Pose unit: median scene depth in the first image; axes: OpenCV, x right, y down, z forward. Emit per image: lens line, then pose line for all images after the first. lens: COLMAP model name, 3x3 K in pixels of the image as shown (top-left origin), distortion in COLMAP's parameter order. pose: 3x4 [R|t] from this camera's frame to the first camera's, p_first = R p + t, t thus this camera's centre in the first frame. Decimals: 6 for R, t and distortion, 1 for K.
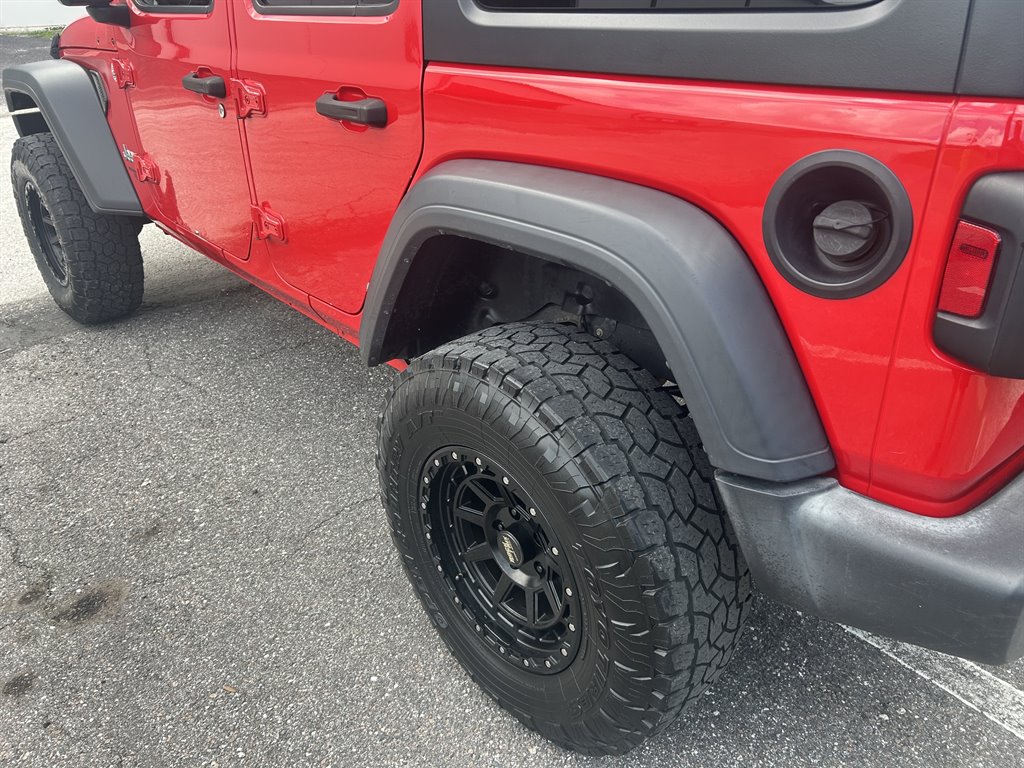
lens RADIAL K [[821.0, 0, 495.7], [0, 821.0, 384.9], [0, 0, 1]] dist [0.041580, -0.003068]
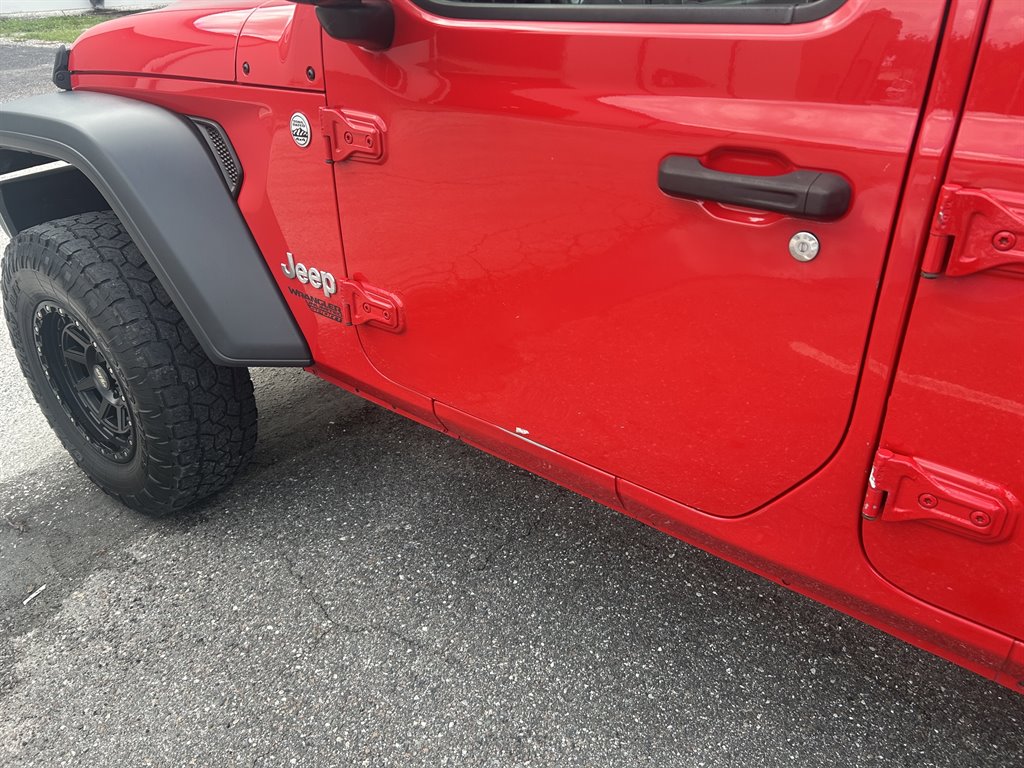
lens RADIAL K [[811.2, 0, 498.0], [0, 811.2, 384.2], [0, 0, 1]] dist [0.030262, -0.031509]
pose [[0.980700, -0.083655, 0.176718, -0.359205], [0.078836, 0.996303, 0.034132, -0.181630], [-0.178920, -0.019542, 0.983669, 0.374141]]
